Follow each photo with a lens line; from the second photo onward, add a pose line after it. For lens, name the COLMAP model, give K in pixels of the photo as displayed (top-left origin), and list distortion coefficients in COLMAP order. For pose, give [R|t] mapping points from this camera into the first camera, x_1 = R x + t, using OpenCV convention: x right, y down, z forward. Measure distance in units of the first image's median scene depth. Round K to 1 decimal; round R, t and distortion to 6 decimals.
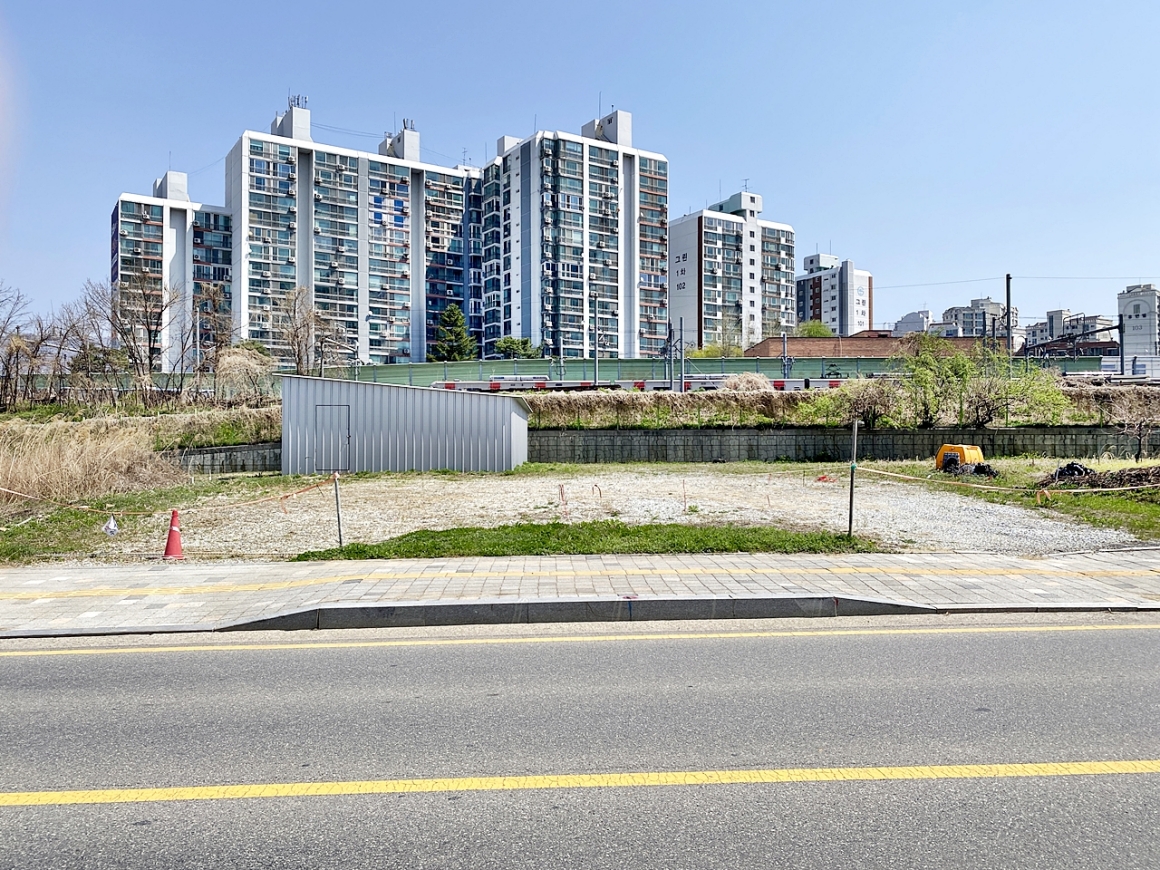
lens RADIAL K [[883.8, 0, 575.9], [0, 883.8, 440.6], [0, 0, 1]] dist [0.056327, -0.035471]
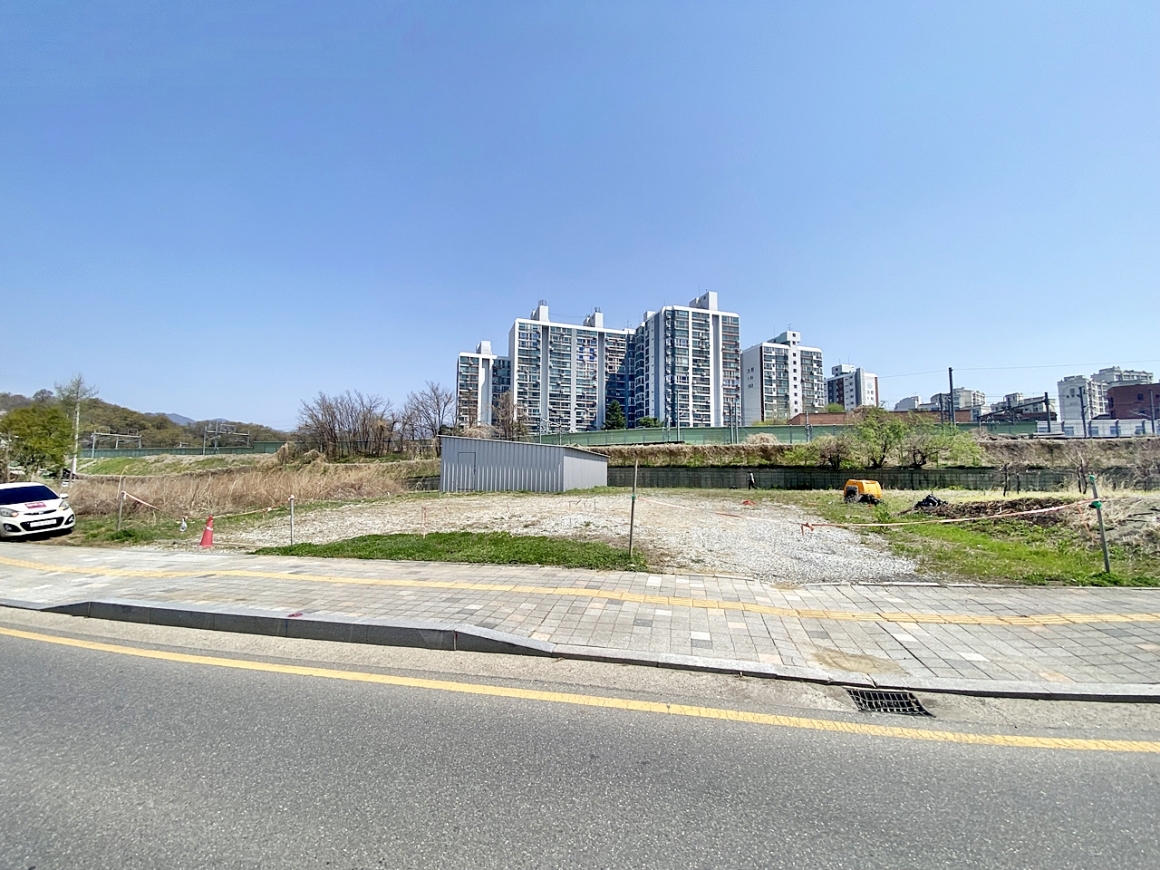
lens RADIAL K [[466.8, 0, 569.4], [0, 466.8, 436.1], [0, 0, 1]] dist [0.006493, -0.015311]
pose [[0.960697, -0.010977, -0.277381, 0.035466], [-0.011085, 0.996904, -0.077845, -0.000350], [0.277377, 0.077861, 0.957601, 0.031620]]
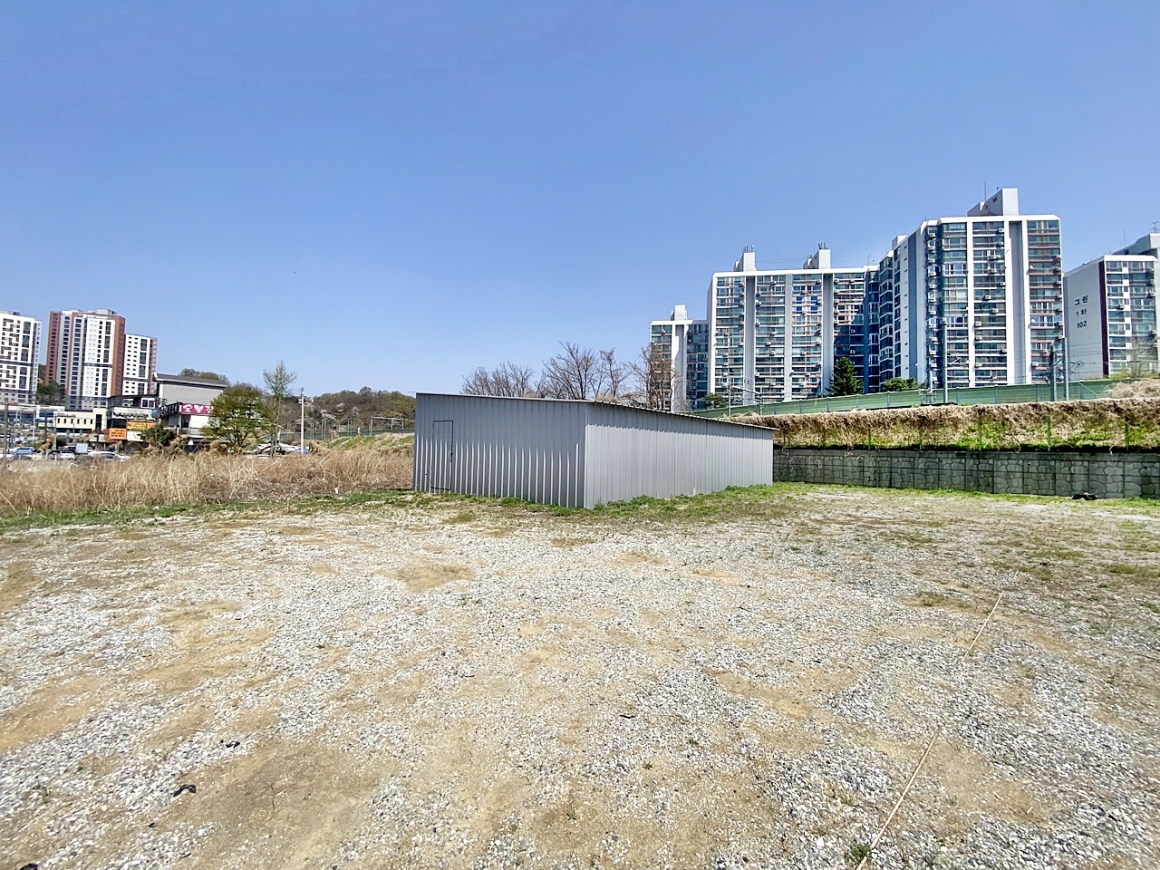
lens RADIAL K [[466.8, 0, 571.1], [0, 466.8, 433.9], [0, 0, 1]] dist [0.006493, -0.015311]
pose [[0.740273, -0.004406, -0.672292, 0.032728], [-0.019623, 0.999411, -0.028157, -0.002770], [0.672020, 0.034036, 0.739751, 0.139913]]
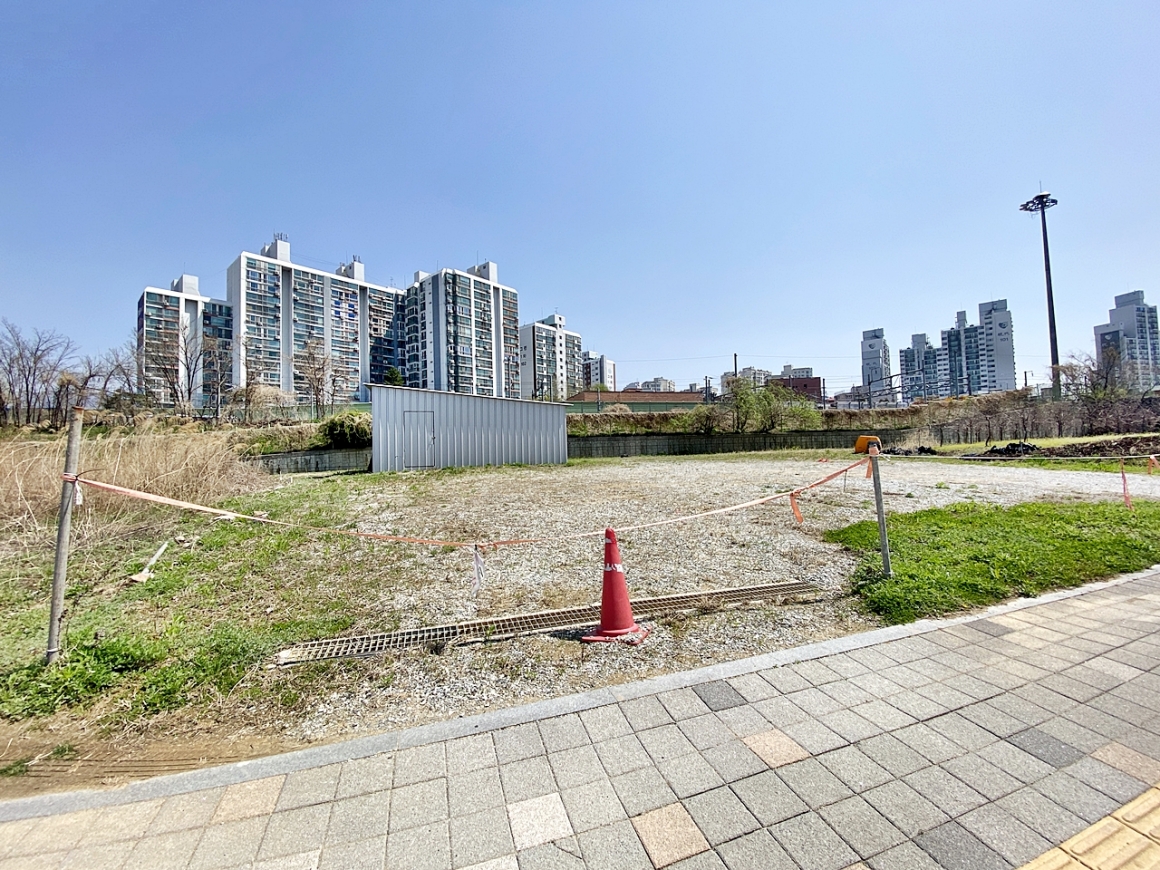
lens RADIAL K [[469.2, 0, 583.7], [0, 469.2, 444.5], [0, 0, 1]] dist [0.021166, -0.018041]
pose [[0.957886, -0.018280, 0.286565, -0.047560], [0.022324, 0.999692, -0.010850, 0.003176], [-0.286279, 0.016790, 0.957999, 0.065819]]
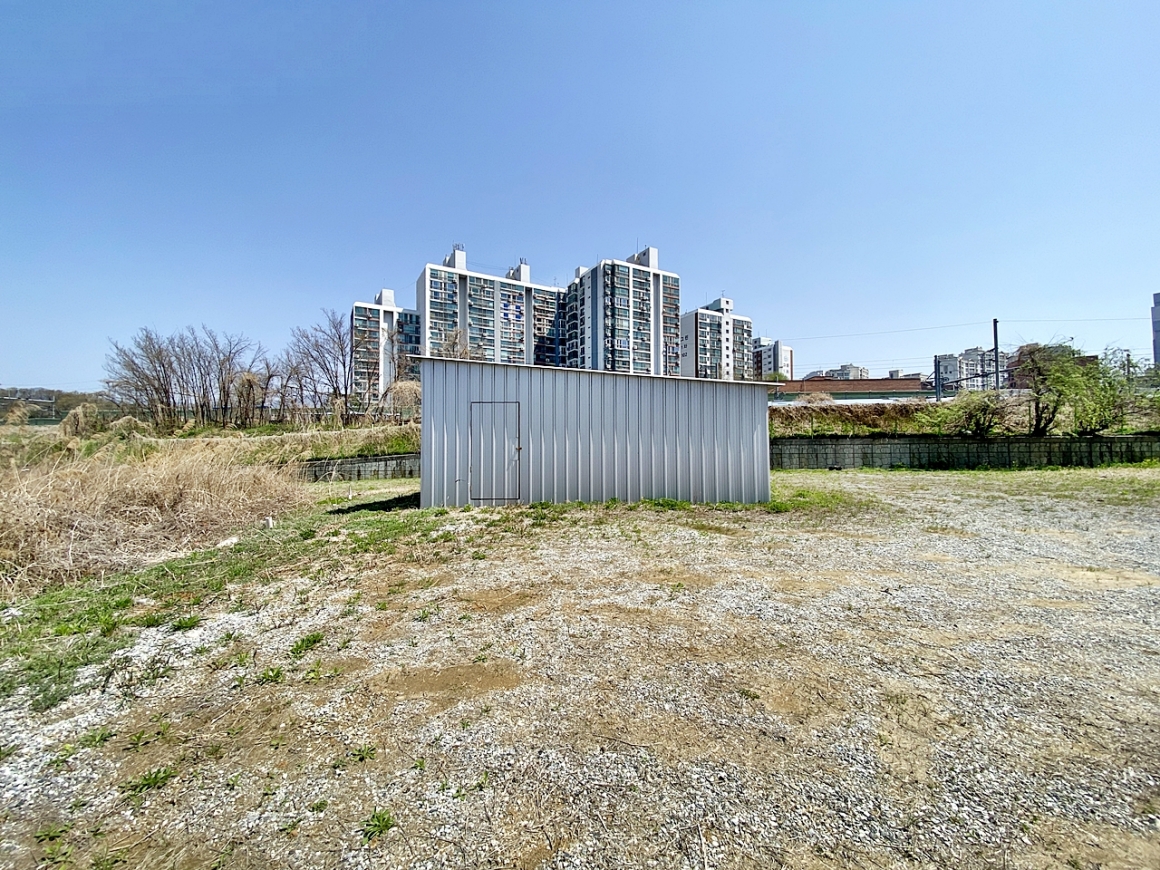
lens RADIAL K [[469.2, 0, 580.5], [0, 469.2, 442.7], [0, 0, 1]] dist [0.021166, -0.018041]
pose [[0.998611, -0.006069, -0.052338, -0.037637], [0.005545, 0.999933, -0.010138, -0.001161], [0.052396, 0.009834, 0.998578, 0.127496]]
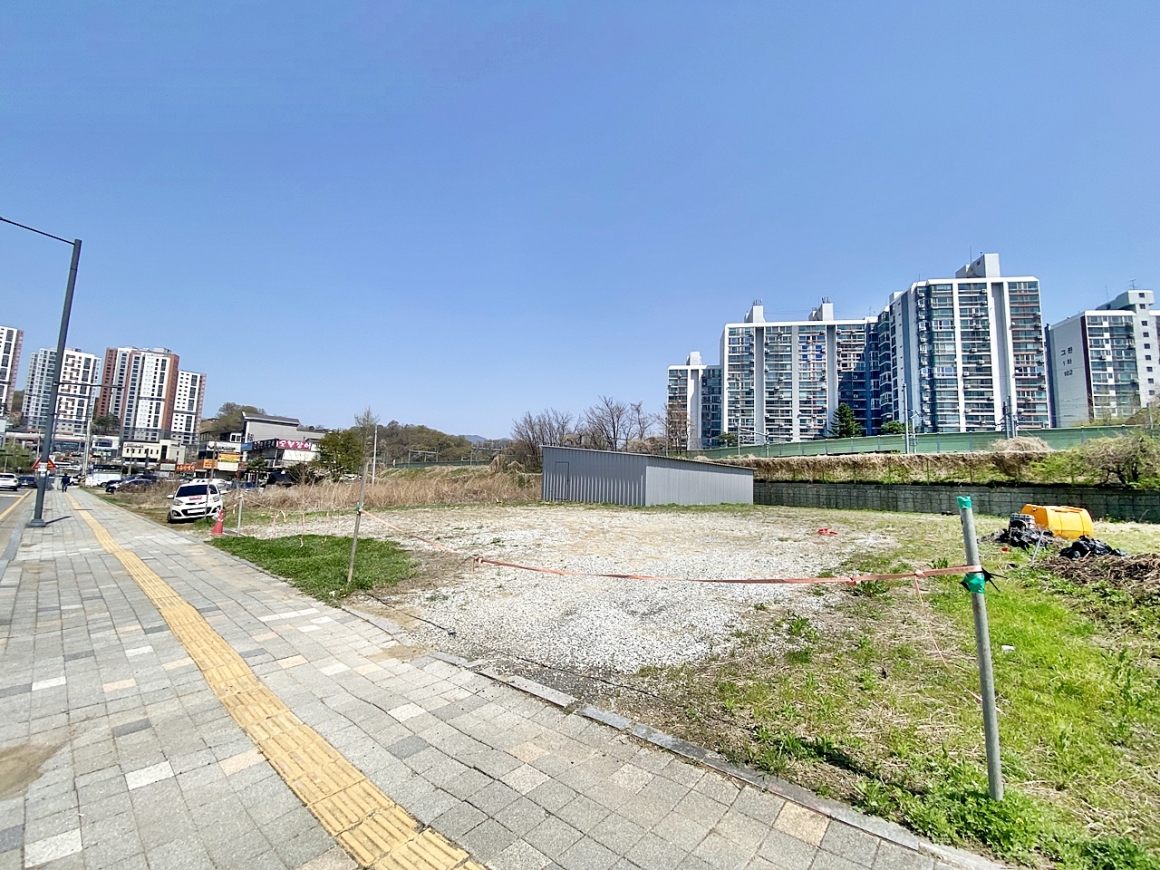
lens RADIAL K [[466.8, 0, 571.5], [0, 466.8, 435.4], [0, 0, 1]] dist [0.006493, -0.015311]
pose [[0.718453, -0.044083, -0.694178, 0.074022], [-0.032946, 0.994713, -0.097267, -0.000809], [0.694795, 0.092752, 0.713202, 0.068949]]
